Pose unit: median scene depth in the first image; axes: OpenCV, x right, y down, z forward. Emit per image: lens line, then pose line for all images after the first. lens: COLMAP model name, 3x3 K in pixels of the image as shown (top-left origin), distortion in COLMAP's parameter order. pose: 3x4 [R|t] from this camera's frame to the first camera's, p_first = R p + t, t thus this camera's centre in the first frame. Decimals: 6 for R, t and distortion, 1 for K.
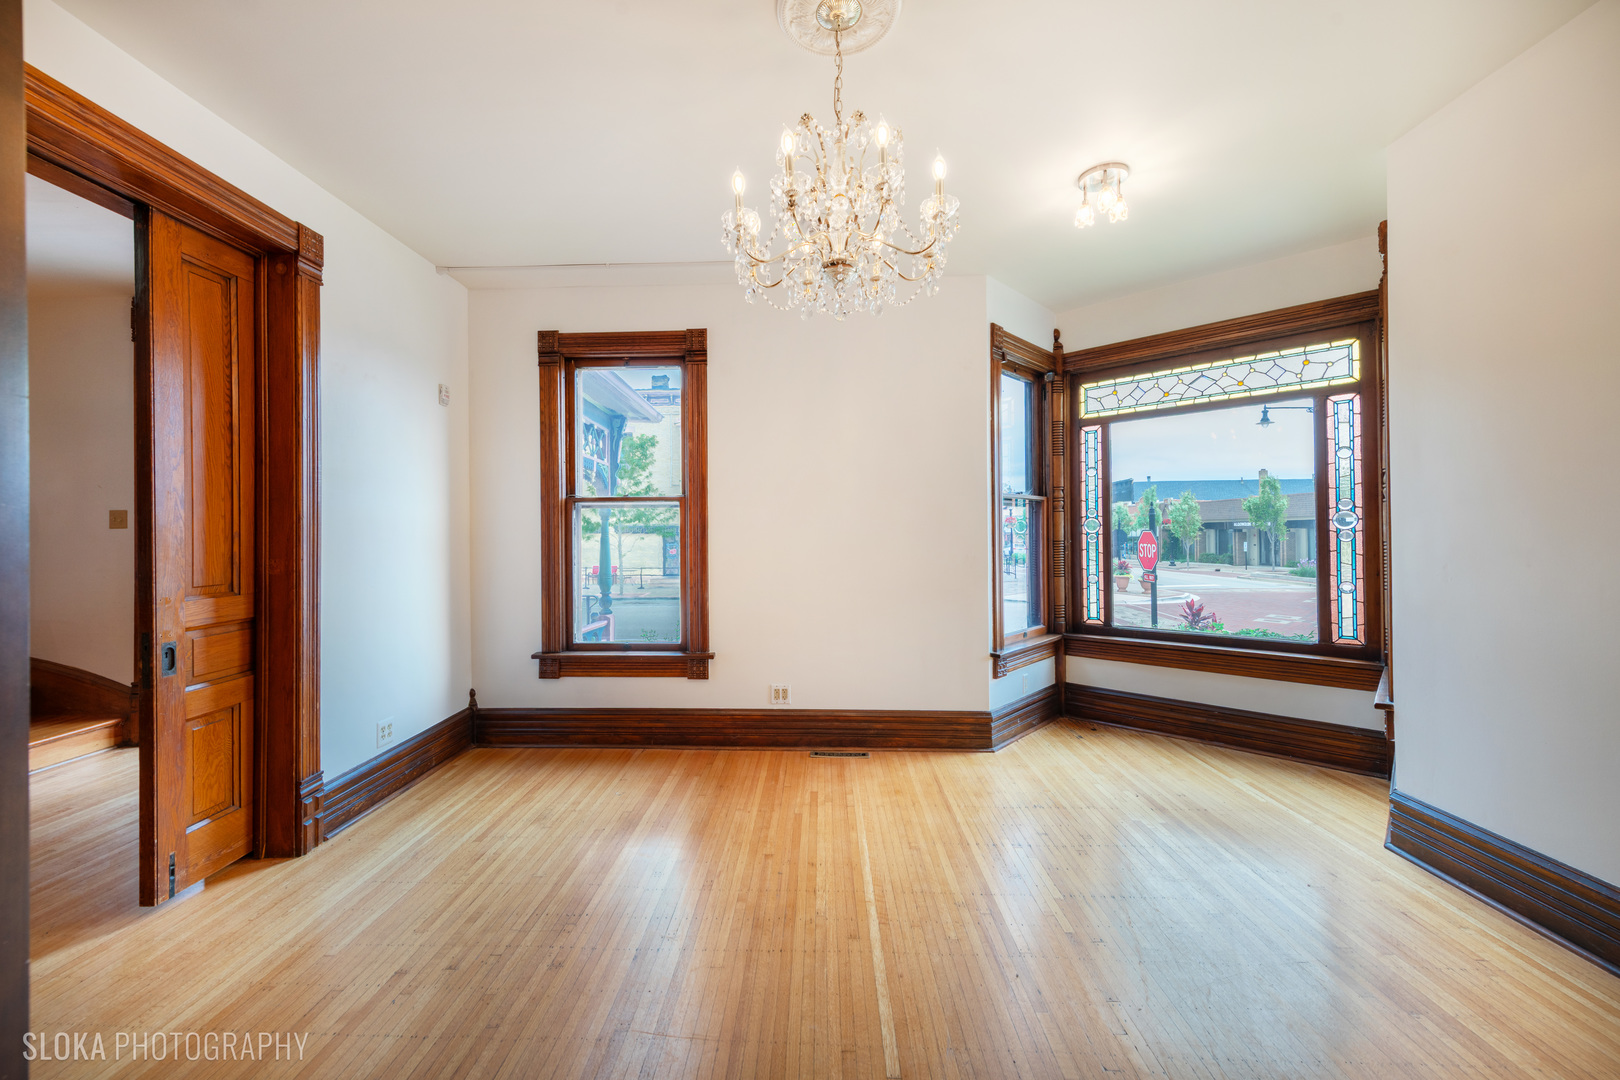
lens RADIAL K [[736.8, 0, 784.7], [0, 736.8, 533.0], [0, 0, 1]] dist [-0.000043, -0.000465]
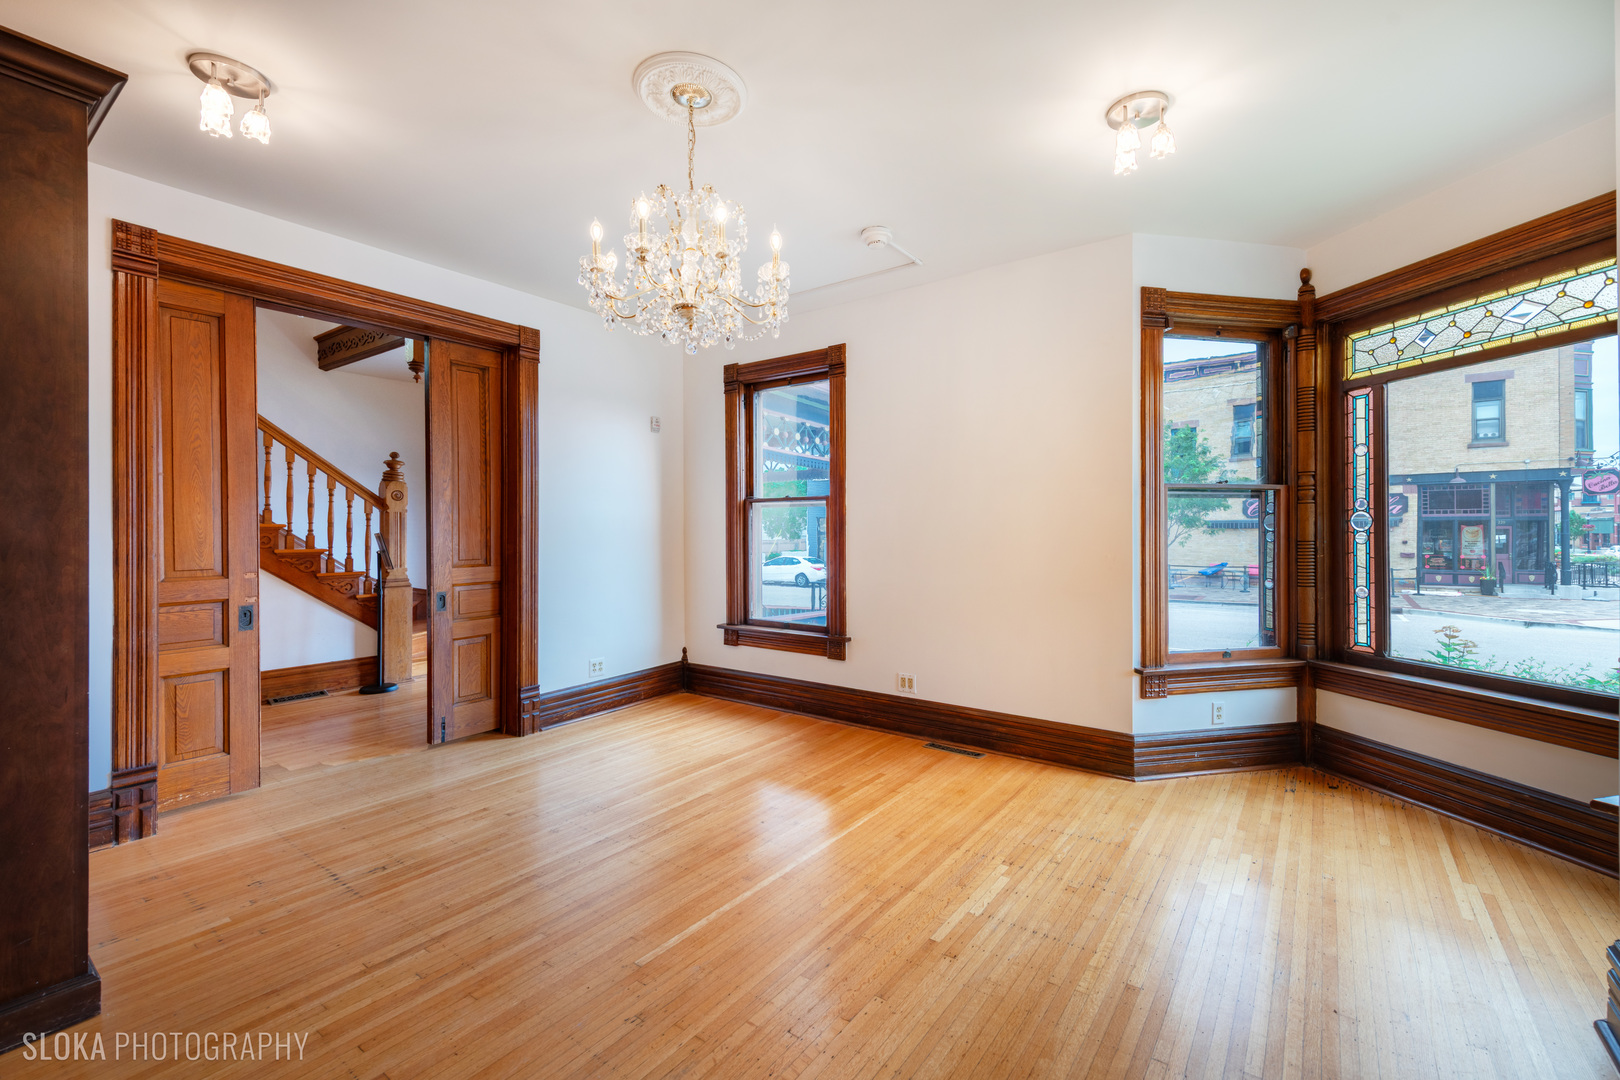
lens RADIAL K [[710.7, 0, 753.5], [0, 710.7, 533.6], [0, 0, 1]] dist [0.002487, -0.004421]
pose [[0.808783, 0.009227, -0.588035, 0.408507], [-0.003418, 0.999934, 0.010988, -0.003773], [0.588097, -0.006877, 0.808761, 0.056561]]
